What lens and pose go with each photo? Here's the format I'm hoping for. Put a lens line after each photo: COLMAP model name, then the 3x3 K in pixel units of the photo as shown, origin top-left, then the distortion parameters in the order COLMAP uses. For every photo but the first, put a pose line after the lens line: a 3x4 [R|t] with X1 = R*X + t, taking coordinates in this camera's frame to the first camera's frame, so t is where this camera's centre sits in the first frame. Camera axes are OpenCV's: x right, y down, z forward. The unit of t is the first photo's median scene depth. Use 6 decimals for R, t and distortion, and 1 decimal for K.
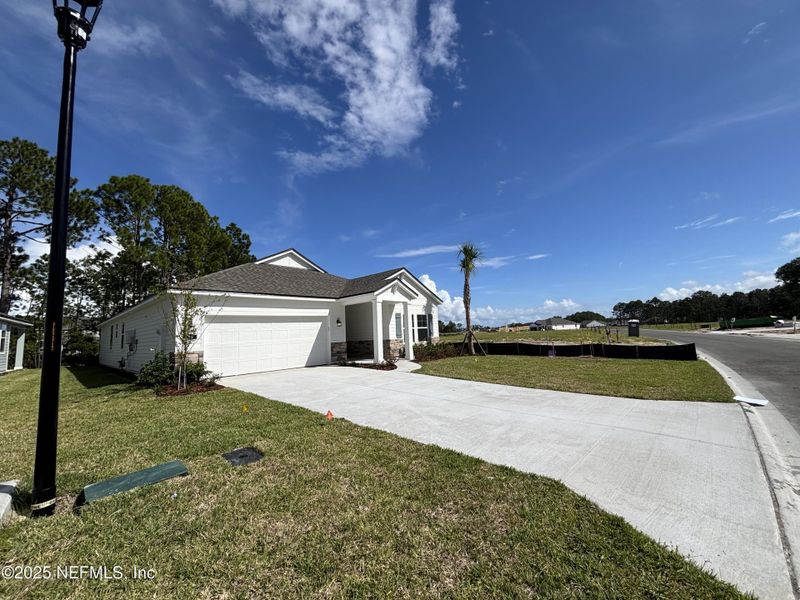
lens RADIAL K [[323.6, 0, 400.0], [0, 323.6, 300.0], [0, 0, 1]] dist [0.001288, 0.000217]
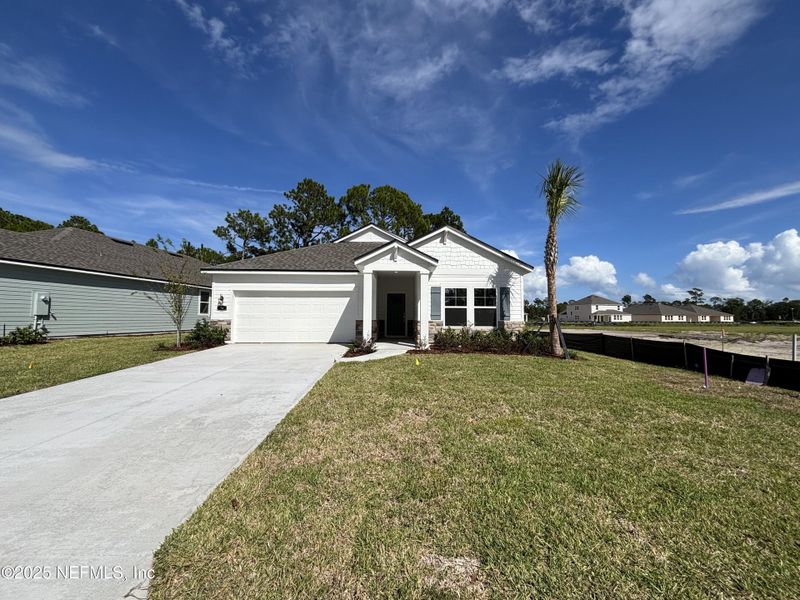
lens RADIAL K [[315.5, 0, 400.0], [0, 315.5, 300.0], [0, 0, 1]] dist [-0.007213, -0.000210]
pose [[0.689182, 0.010530, -0.724511, 0.406939], [0.037276, 0.998055, 0.049964, 0.028247], [0.723629, -0.061442, 0.687449, 0.382791]]
